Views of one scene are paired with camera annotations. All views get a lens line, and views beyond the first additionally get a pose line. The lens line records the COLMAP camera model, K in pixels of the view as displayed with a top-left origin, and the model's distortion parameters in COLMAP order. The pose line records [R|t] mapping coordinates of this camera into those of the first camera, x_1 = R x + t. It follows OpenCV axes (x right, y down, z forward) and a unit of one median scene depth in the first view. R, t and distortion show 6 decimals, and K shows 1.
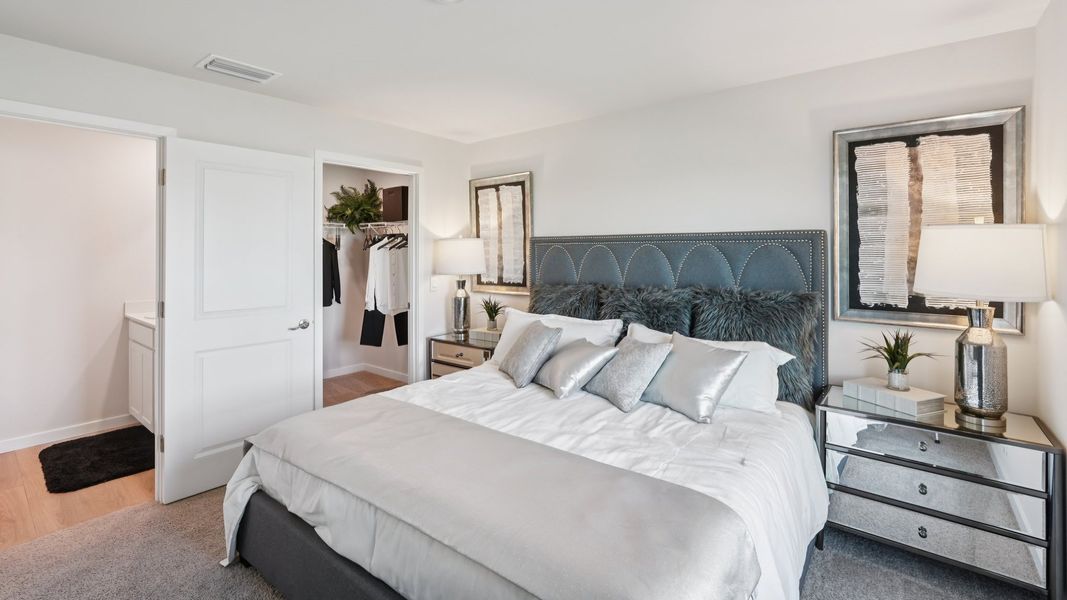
lens RADIAL K [[467.7, 0, 533.7], [0, 467.7, 245.3], [0, 0, 1]] dist [-0.012209, 0.006822]
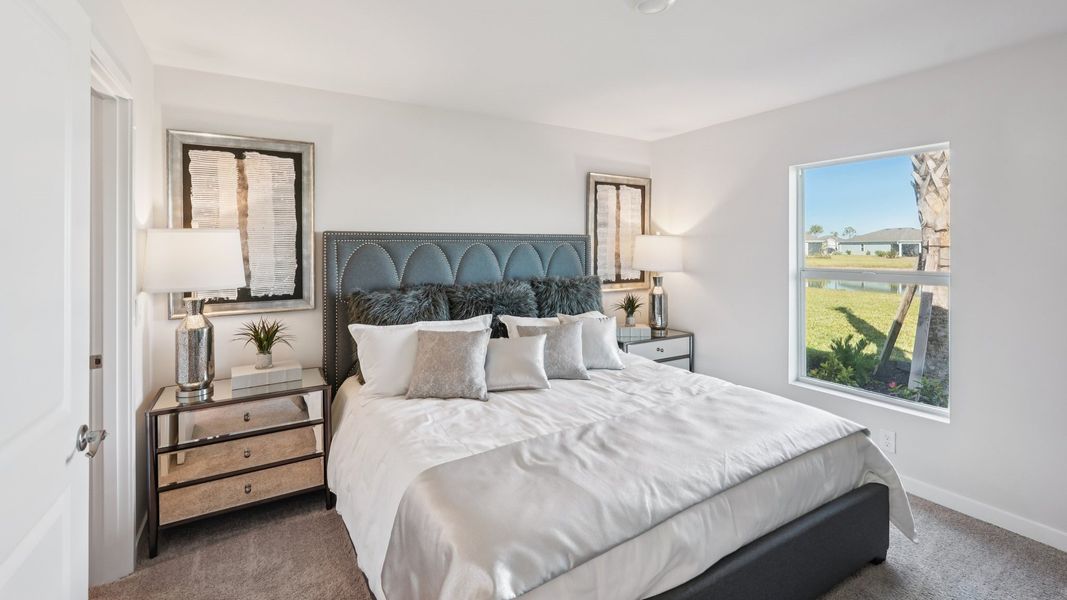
lens RADIAL K [[451.0, 0, 503.9], [0, 451.0, 252.0], [0, 0, 1]] dist [-0.001470, -0.000074]
pose [[0.378562, -0.008294, 0.925539, -0.743273], [-0.008234, 0.999890, 0.012328, 0.006076], [-0.925539, -0.012287, 0.378452, 0.593129]]
